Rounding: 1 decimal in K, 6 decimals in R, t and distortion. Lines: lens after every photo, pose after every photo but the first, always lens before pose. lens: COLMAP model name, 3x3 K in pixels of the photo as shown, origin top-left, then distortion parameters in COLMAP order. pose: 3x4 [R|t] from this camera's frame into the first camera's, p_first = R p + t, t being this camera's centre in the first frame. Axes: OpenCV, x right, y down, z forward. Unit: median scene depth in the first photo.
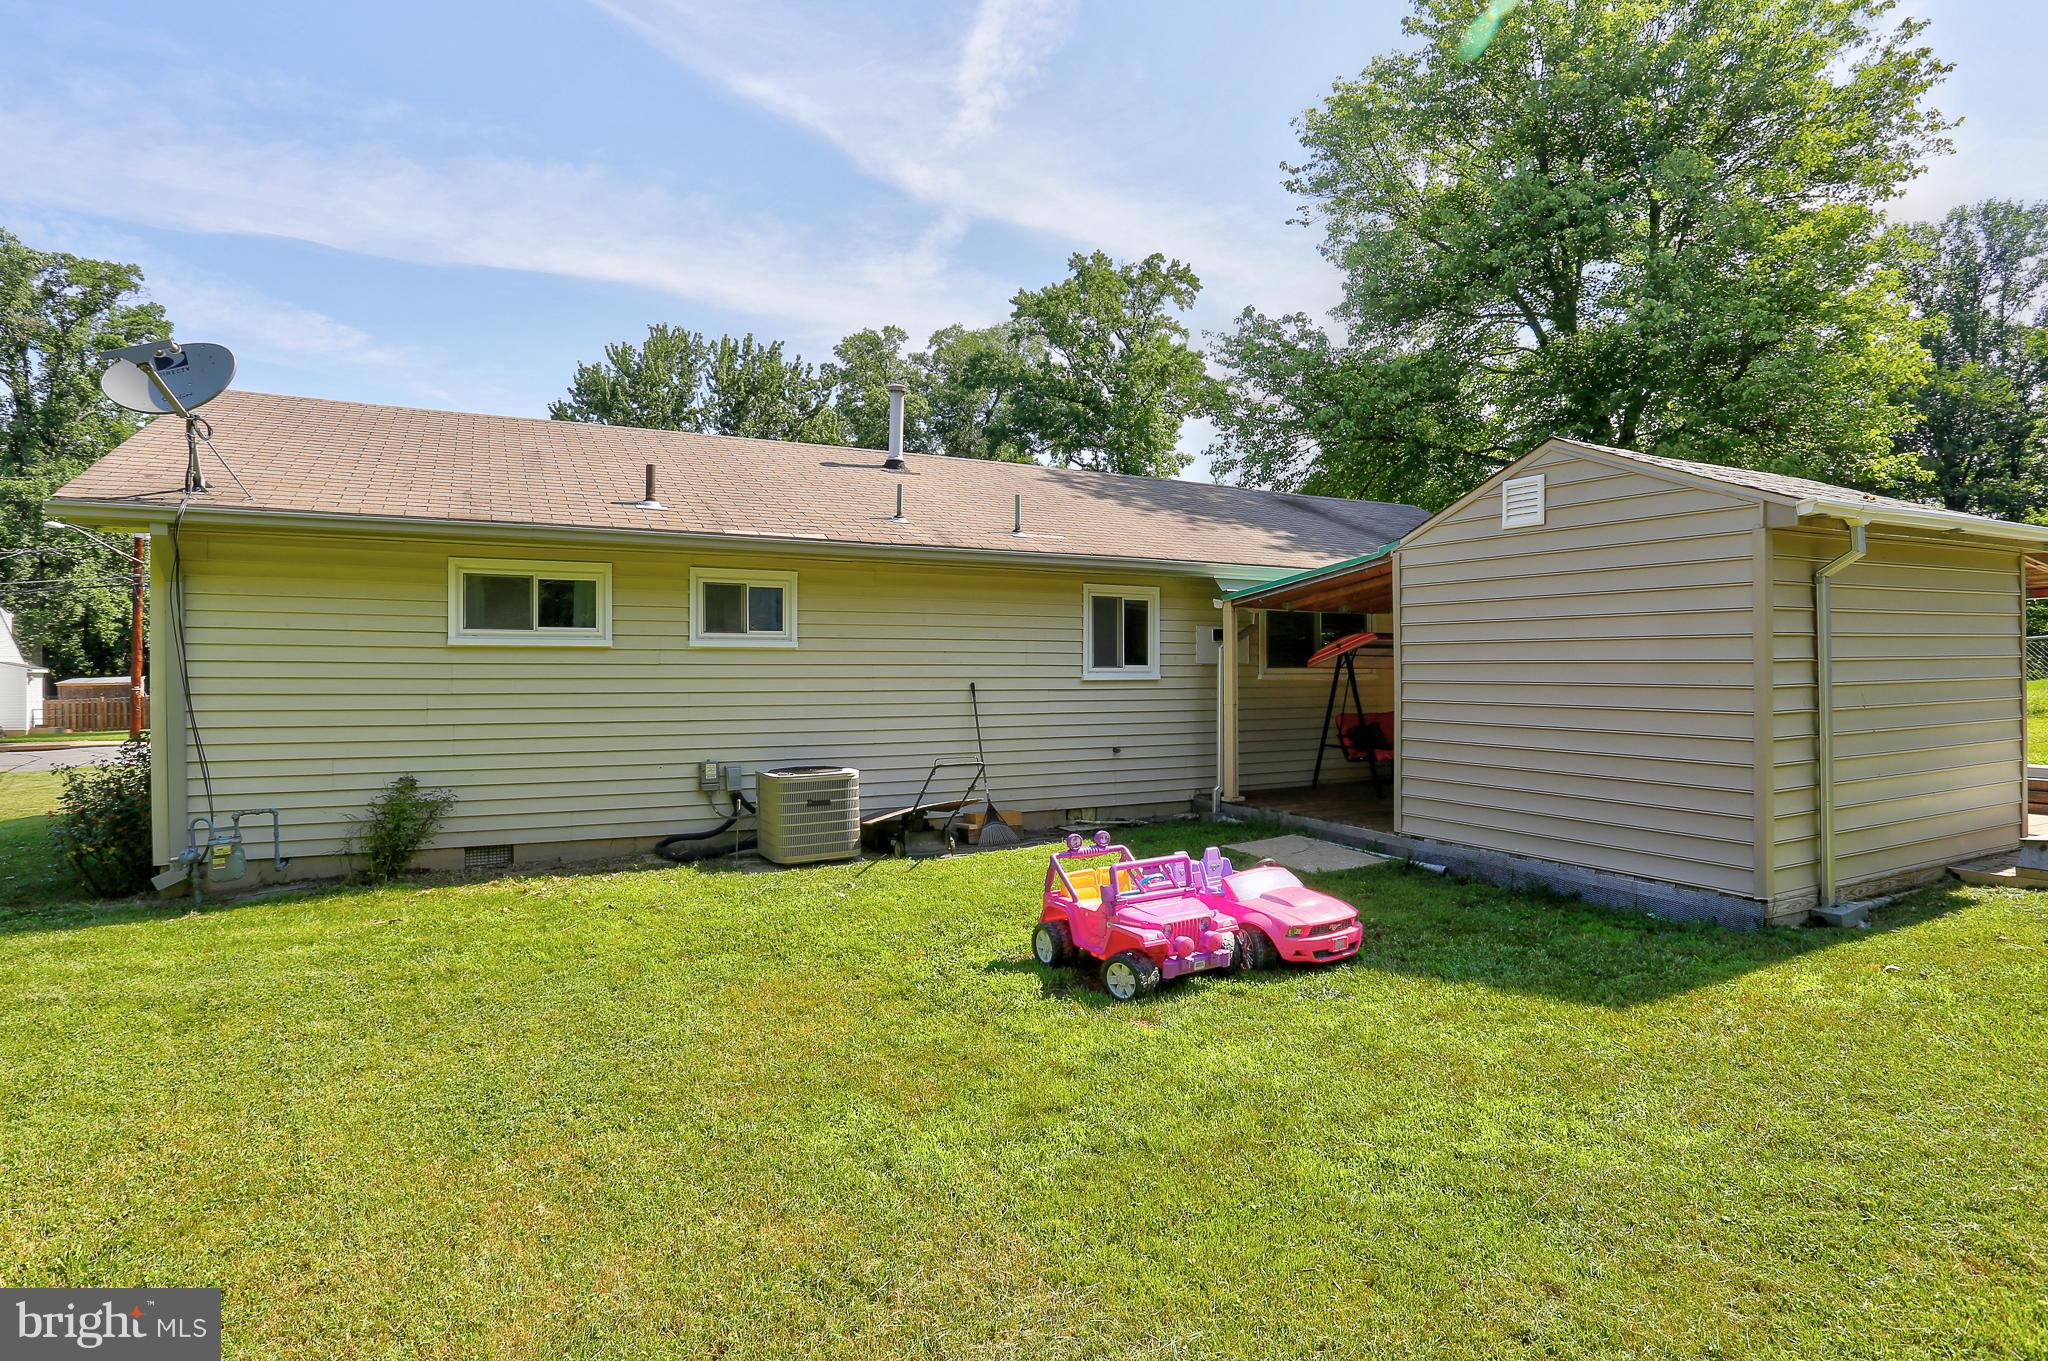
lens RADIAL K [[1105.0, 0, 1017.4], [0, 1105.0, 662.0], [0, 0, 1]] dist [-0.083372, 0.040381]
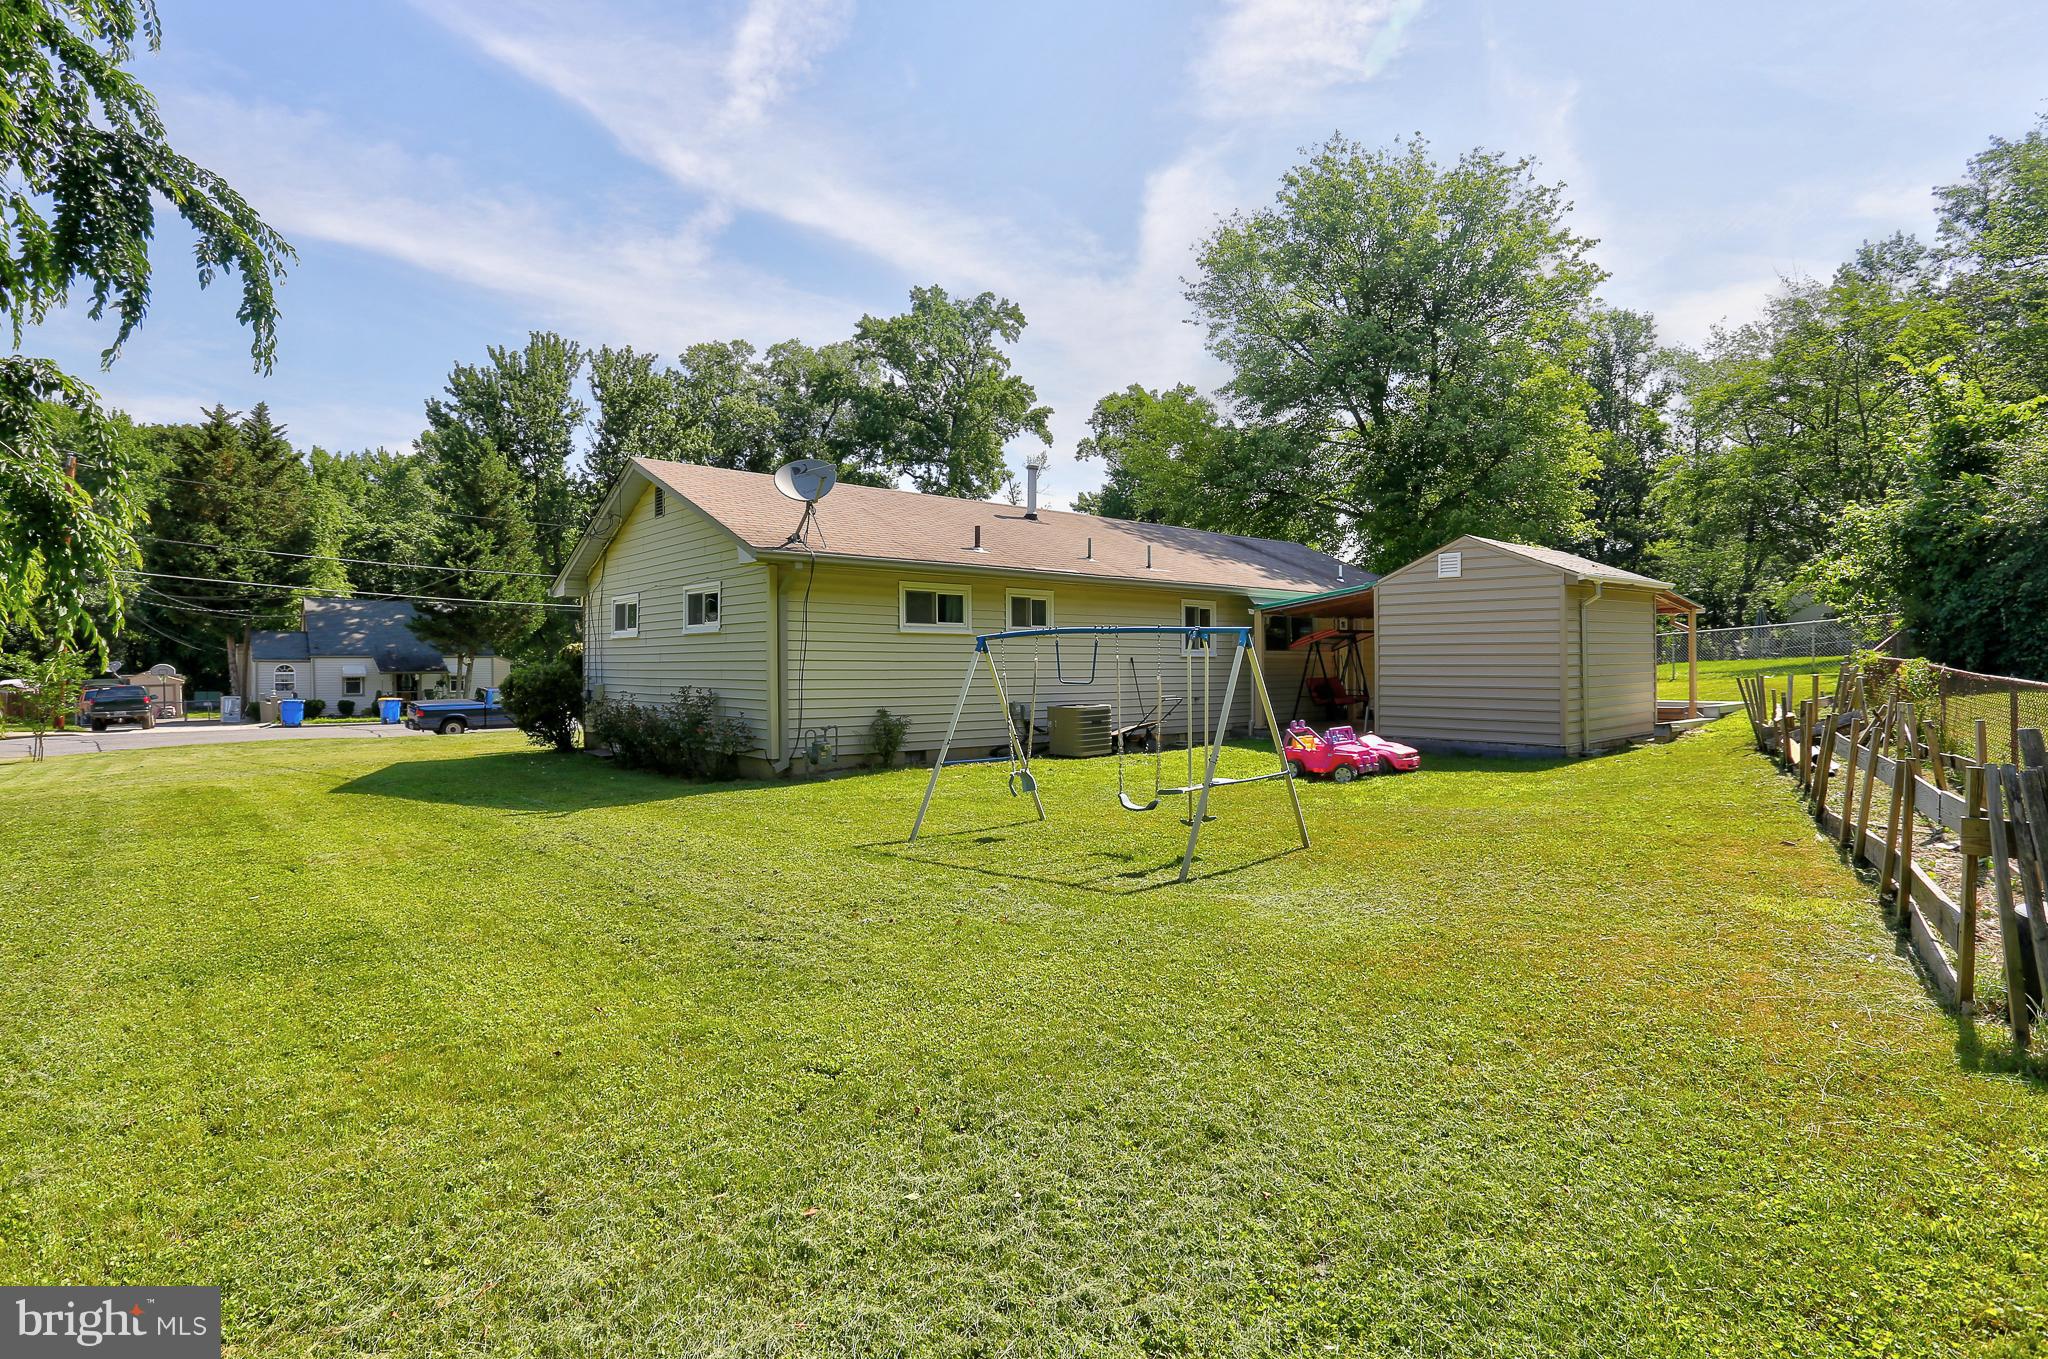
lens RADIAL K [[1164.7, 0, 1024.0], [0, 1164.7, 679.5], [0, 0, 1]] dist [-0.052973, 0.000147]
pose [[0.963091, -0.005061, 0.269128, -0.187824], [0.001303, 0.999899, 0.014144, 0.007402], [-0.269172, -0.013271, 0.963001, -0.184949]]
